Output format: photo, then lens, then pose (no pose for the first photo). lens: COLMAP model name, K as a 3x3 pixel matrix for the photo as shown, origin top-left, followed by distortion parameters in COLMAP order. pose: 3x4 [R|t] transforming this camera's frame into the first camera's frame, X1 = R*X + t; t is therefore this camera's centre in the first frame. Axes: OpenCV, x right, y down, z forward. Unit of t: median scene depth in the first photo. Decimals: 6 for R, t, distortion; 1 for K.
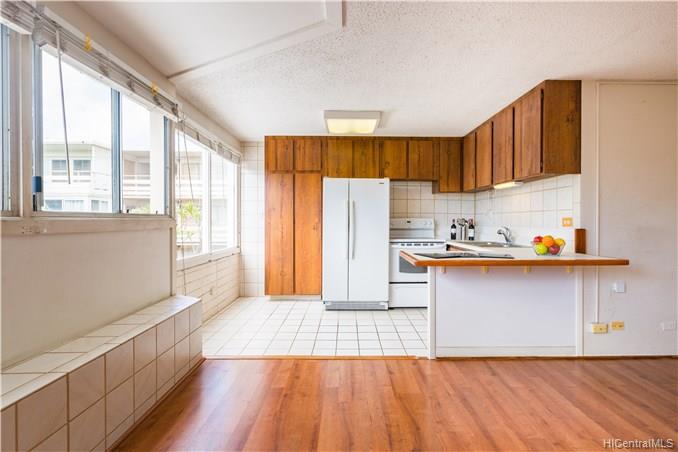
lens RADIAL K [[314.3, 0, 353.3], [0, 314.3, 221.8], [0, 0, 1]] dist [0.002028, 0.001150]
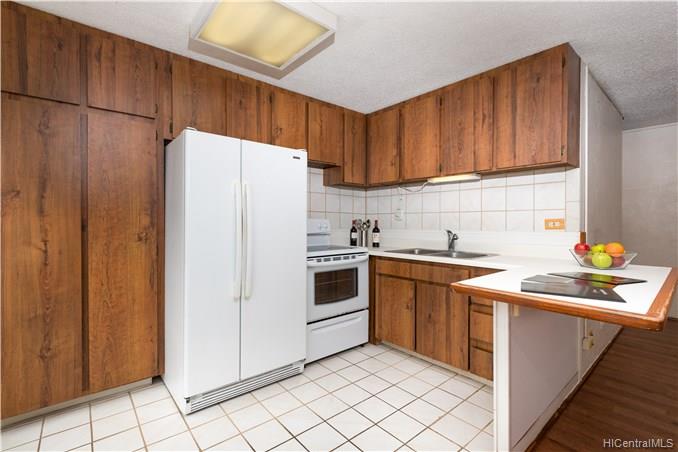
lens RADIAL K [[314.3, 0, 350.7], [0, 314.3, 224.0], [0, 0, 1]] dist [0.002028, 0.001150]
pose [[0.770060, -0.004292, 0.637957, -0.209478], [0.001986, 0.999989, 0.004330, -0.002937], [-0.637968, -0.002068, 0.770060, 0.504874]]
